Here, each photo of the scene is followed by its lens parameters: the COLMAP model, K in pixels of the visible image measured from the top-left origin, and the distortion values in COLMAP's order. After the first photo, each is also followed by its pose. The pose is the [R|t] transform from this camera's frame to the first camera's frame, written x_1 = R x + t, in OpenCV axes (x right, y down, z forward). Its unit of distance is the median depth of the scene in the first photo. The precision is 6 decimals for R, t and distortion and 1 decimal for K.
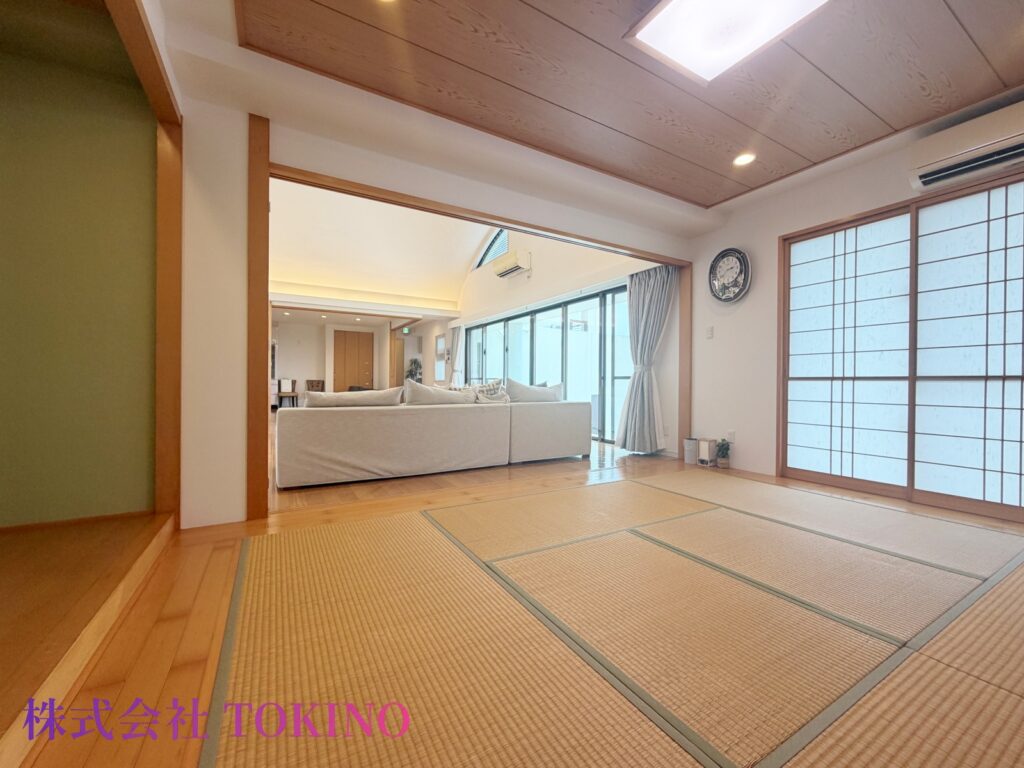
lens RADIAL K [[410.4, 0, 512.0], [0, 410.4, 384.0], [0, 0, 1]] dist [0.000055, -0.000602]
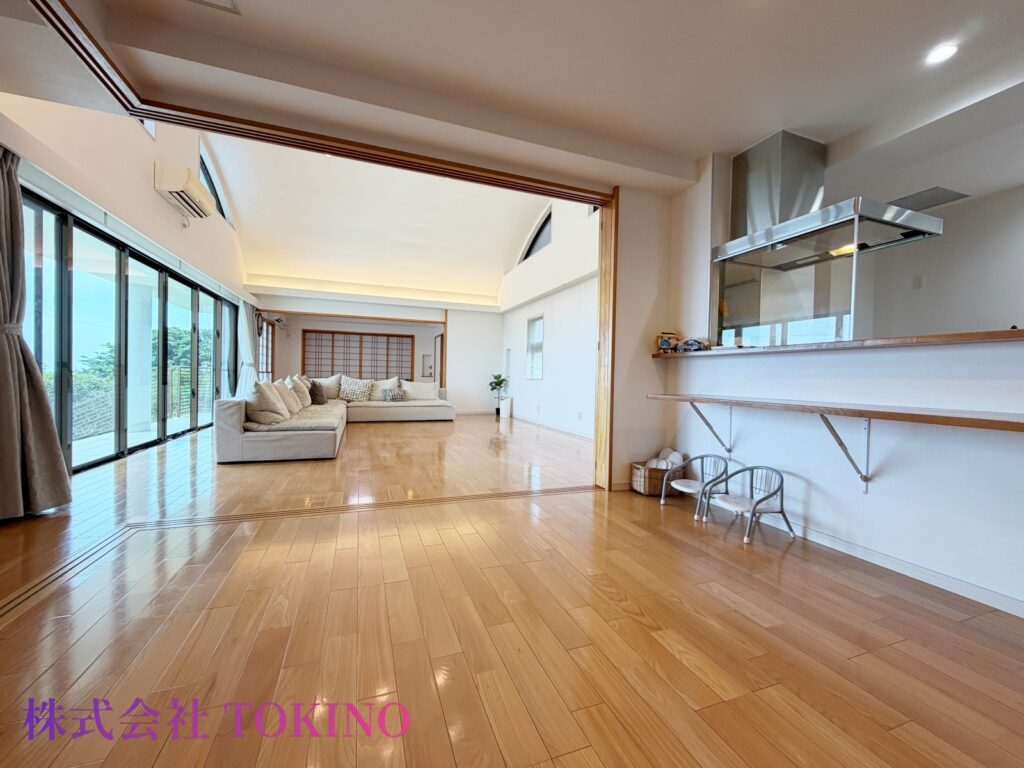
lens RADIAL K [[410.4, 0, 512.0], [0, 410.4, 384.0], [0, 0, 1]] dist [0.000055, -0.000602]
pose [[-0.985586, -0.033105, 0.165907, -0.810934], [-0.030465, 0.999366, 0.018433, -0.021316], [-0.166412, 0.013113, -0.985969, 2.020915]]
